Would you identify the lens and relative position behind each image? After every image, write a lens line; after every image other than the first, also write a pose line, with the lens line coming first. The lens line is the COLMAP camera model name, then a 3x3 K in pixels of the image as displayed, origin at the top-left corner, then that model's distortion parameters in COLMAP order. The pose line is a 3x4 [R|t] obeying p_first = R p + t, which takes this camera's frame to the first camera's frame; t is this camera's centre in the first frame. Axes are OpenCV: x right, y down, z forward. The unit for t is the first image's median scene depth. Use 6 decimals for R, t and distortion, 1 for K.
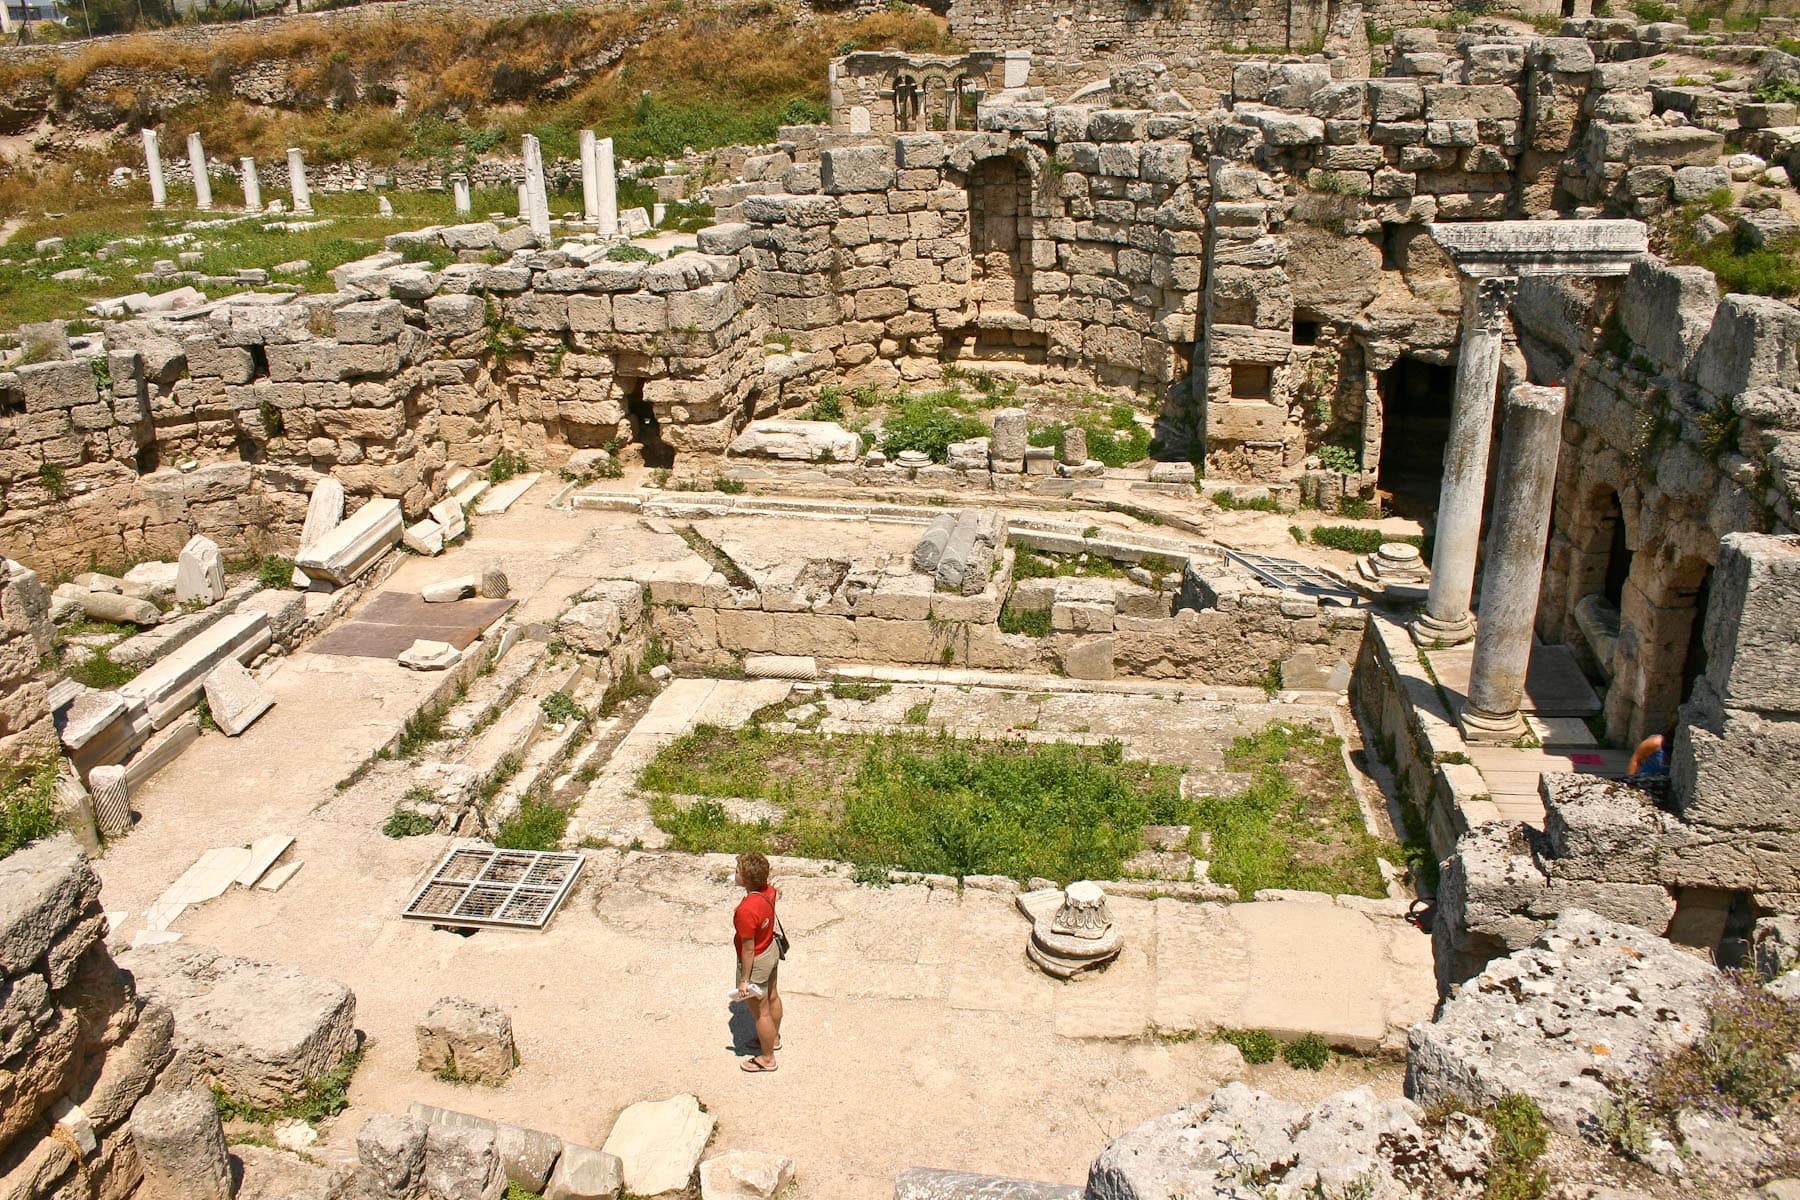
lens RADIAL K [[1479.6, 0, 900.0], [0, 1479.6, 600.0], [0, 0, 1]] dist [-0.167502, 0.150865]
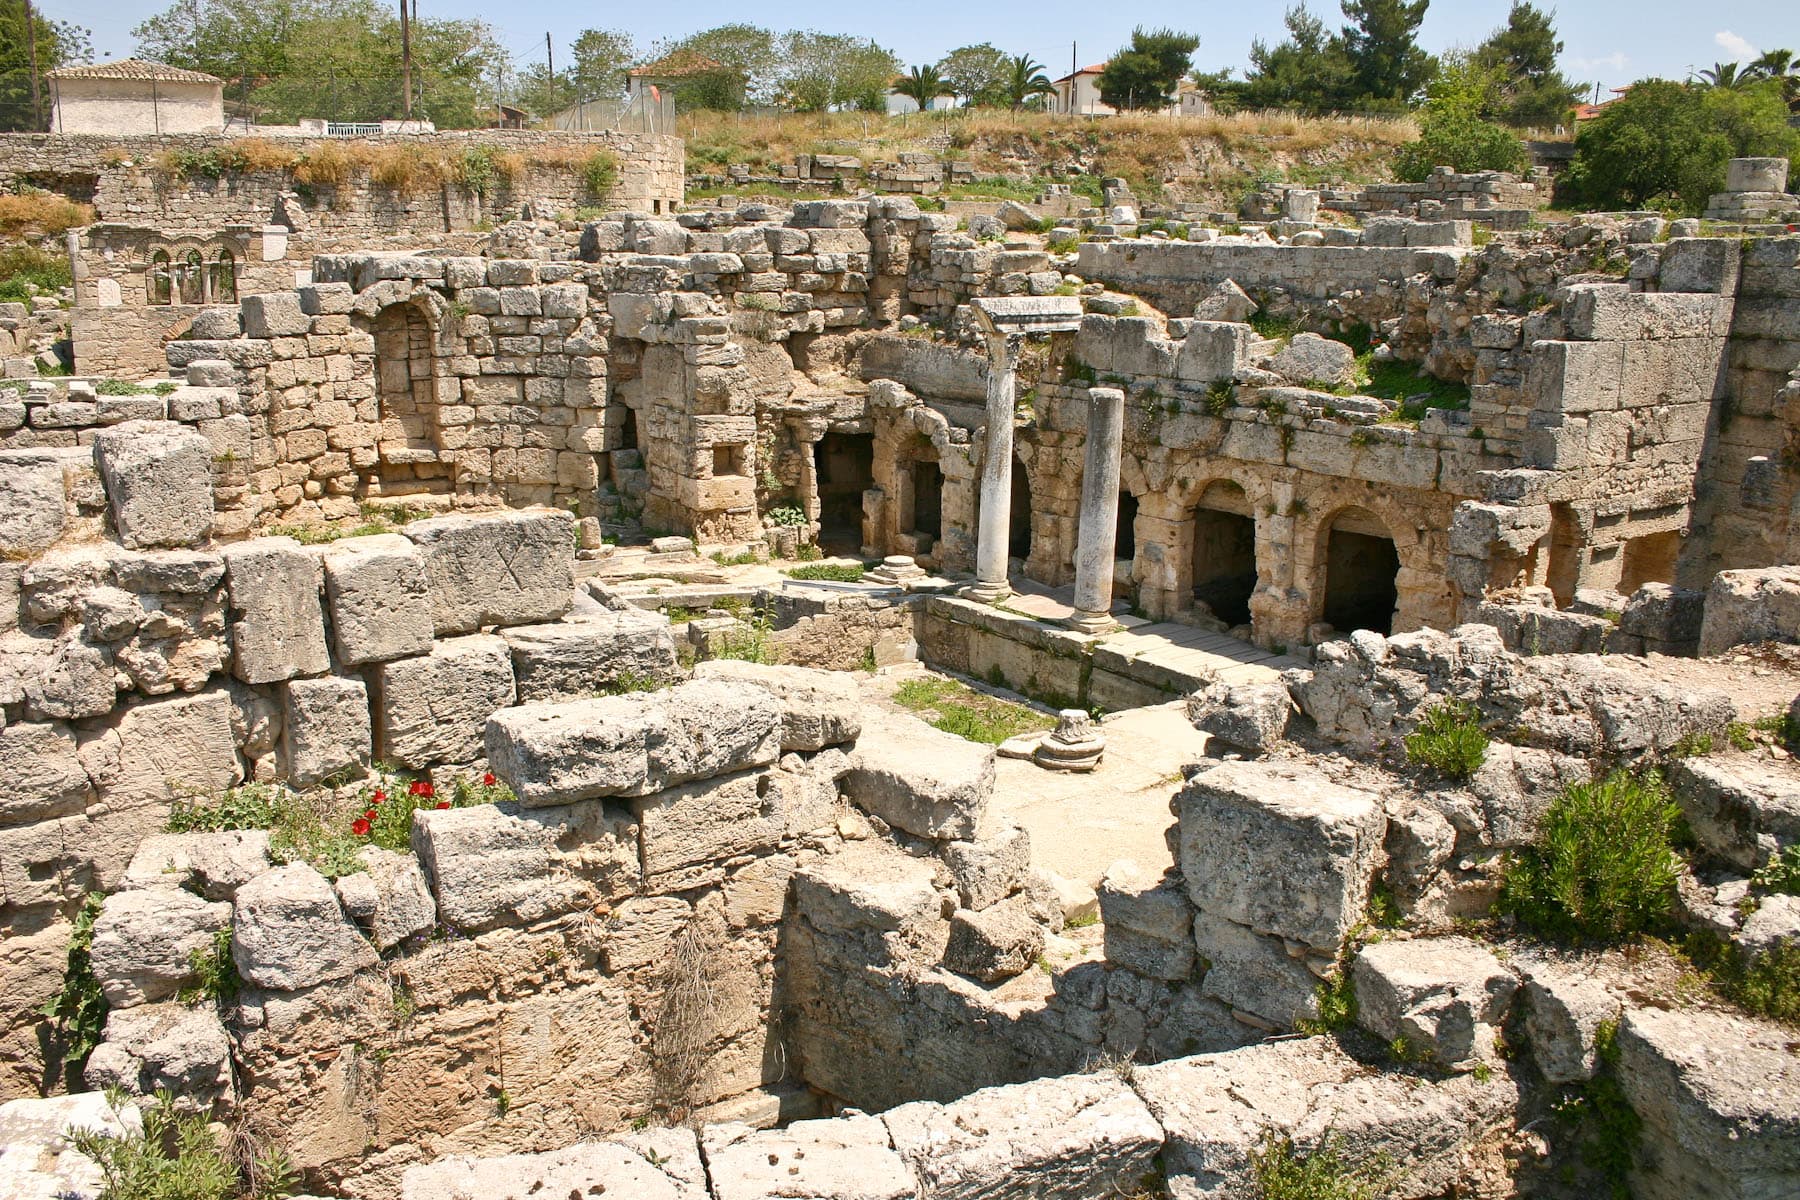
lens RADIAL K [[1479.6, 0, 900.0], [0, 1479.6, 600.0], [0, 0, 1]] dist [-0.167502, 0.150865]
pose [[0.713335, -0.123641, 0.689830, -0.448676], [0.231922, 0.970501, -0.065878, 0.068632], [-0.661336, 0.206980, 0.720968, 0.027303]]
